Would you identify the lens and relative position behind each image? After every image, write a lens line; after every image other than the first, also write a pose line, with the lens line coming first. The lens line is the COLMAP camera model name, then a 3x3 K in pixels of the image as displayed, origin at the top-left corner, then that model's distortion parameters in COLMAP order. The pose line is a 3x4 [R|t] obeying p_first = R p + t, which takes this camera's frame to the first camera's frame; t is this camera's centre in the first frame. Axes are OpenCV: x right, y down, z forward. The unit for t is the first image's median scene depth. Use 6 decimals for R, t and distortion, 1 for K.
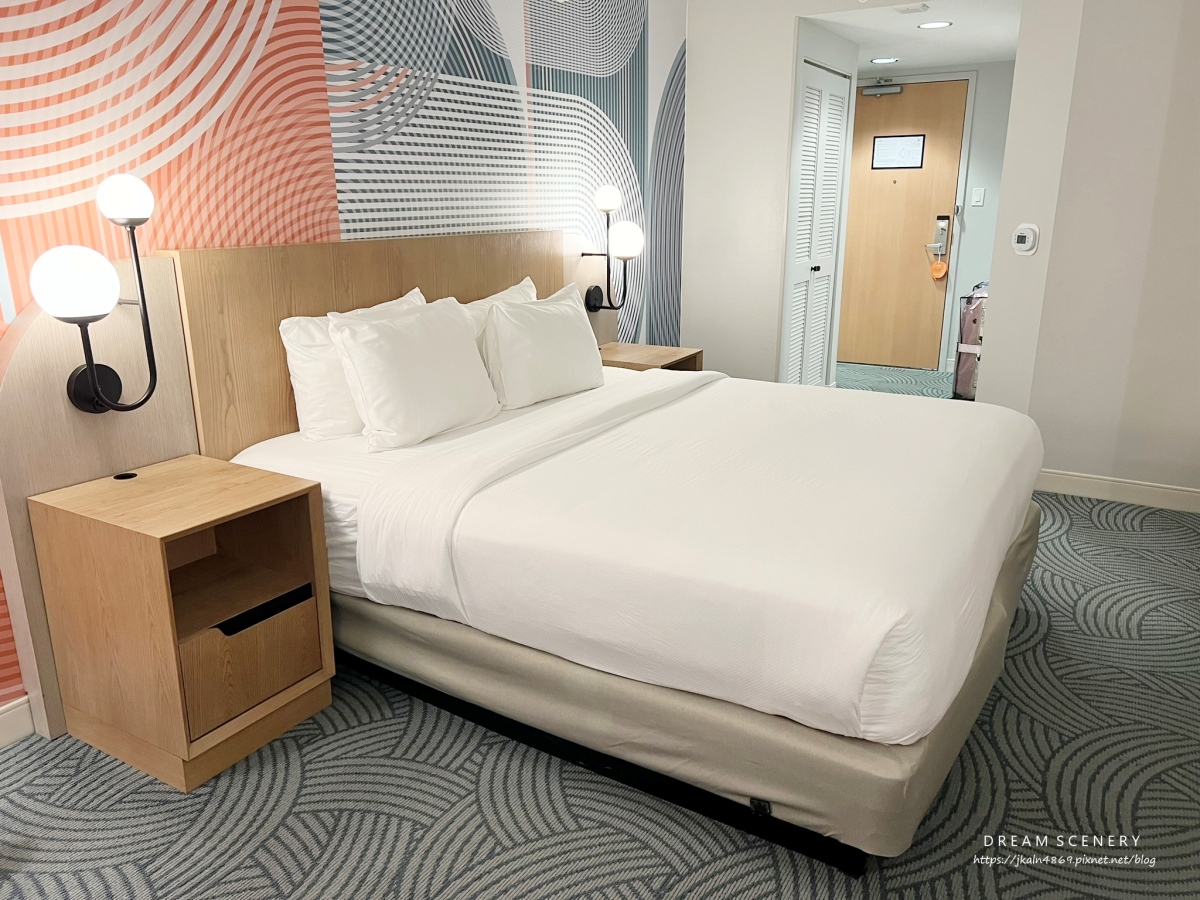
lens RADIAL K [[886.5, 0, 600.0], [0, 886.5, 450.0], [0, 0, 1]] dist [0.046215, -0.059682]
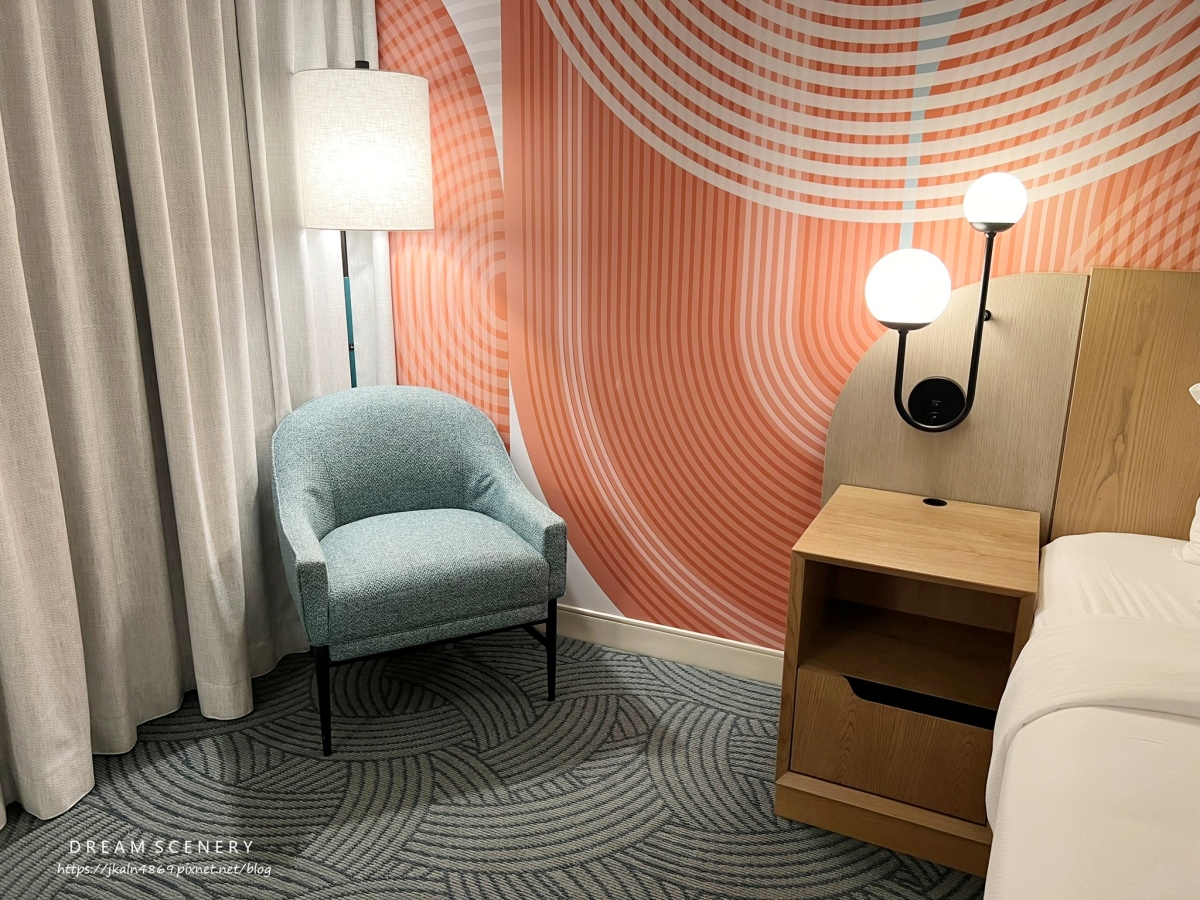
lens RADIAL K [[886.5, 0, 600.0], [0, 886.5, 450.0], [0, 0, 1]] dist [0.046215, -0.059682]
pose [[0.087082, 0.257698, -0.962293, 0.321382], [-0.287400, 0.931390, 0.223415, -0.131690], [0.953844, 0.257108, 0.155169, 0.533075]]
